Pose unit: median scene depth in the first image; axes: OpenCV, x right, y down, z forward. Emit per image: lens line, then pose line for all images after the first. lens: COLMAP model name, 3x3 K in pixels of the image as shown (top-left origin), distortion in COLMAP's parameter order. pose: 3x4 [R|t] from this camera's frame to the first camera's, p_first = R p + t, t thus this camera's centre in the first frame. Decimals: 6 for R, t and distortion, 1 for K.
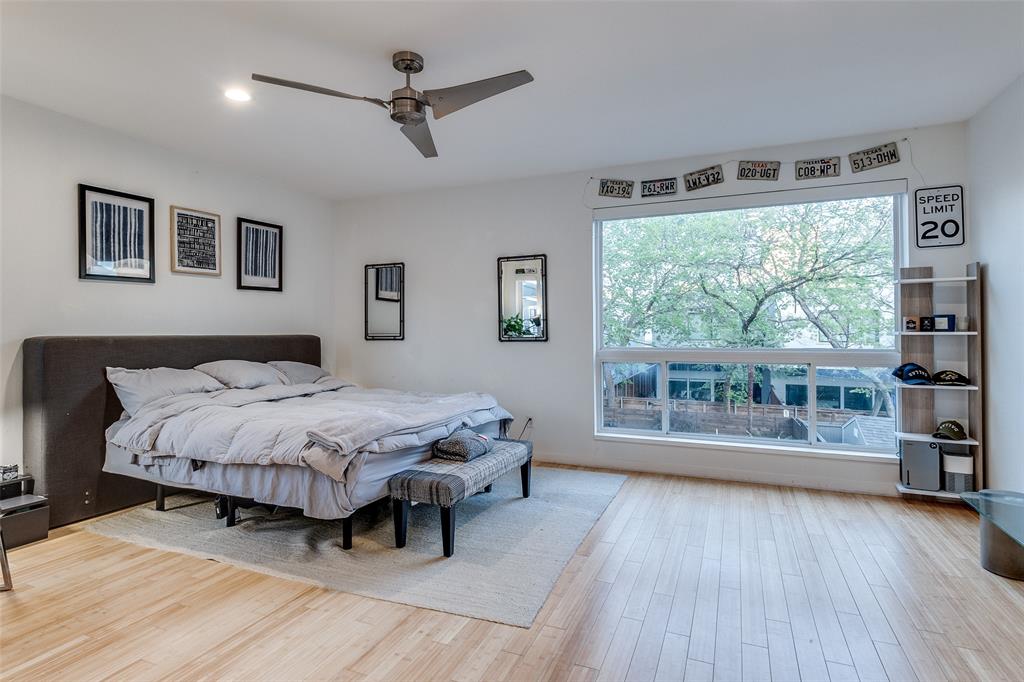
lens RADIAL K [[527.9, 0, 514.2], [0, 527.9, 324.8], [0, 0, 1]] dist [0.001034, 0.000379]
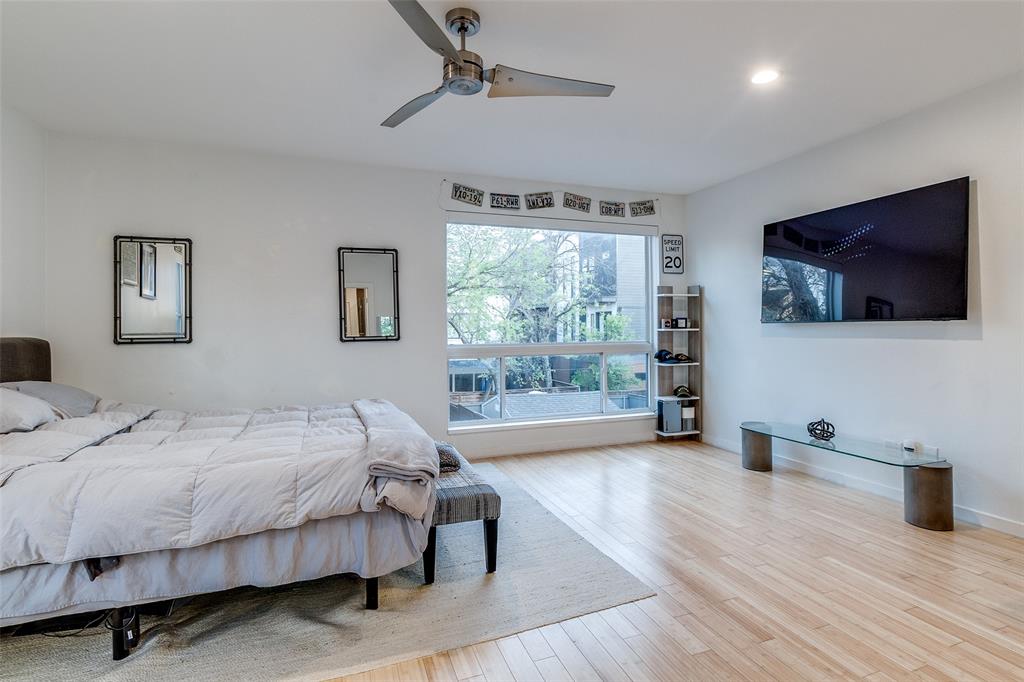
lens RADIAL K [[499.9, 0, 516.3], [0, 499.9, 325.1], [0, 0, 1]] dist [-0.002728, -0.001936]
pose [[0.728730, 0.001917, 0.684799, -0.518415], [-0.002408, 0.999997, -0.000237, 0.003930], [-0.684797, -0.001476, 0.728732, 0.246998]]
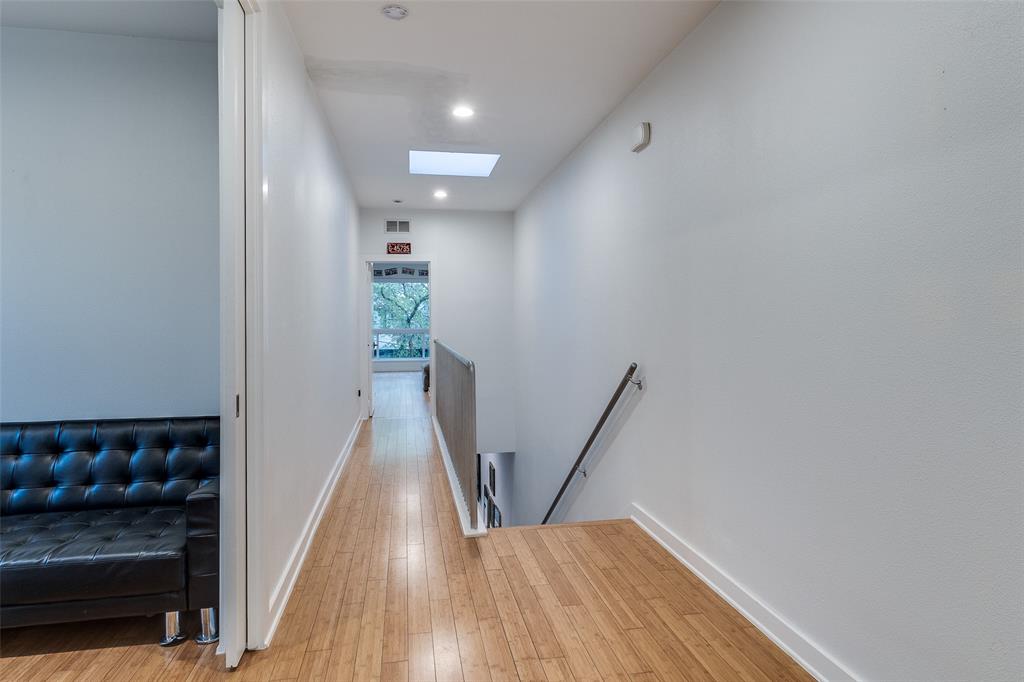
lens RADIAL K [[534.9, 0, 500.8], [0, 534.9, 324.7], [0, 0, 1]] dist [0.000048, 0.000021]
pose [[0.838376, -0.000730, 0.545092, -0.888256], [-0.006622, 0.999912, 0.011524, -0.019460], [-0.545053, -0.013271, 0.838297, -2.164483]]
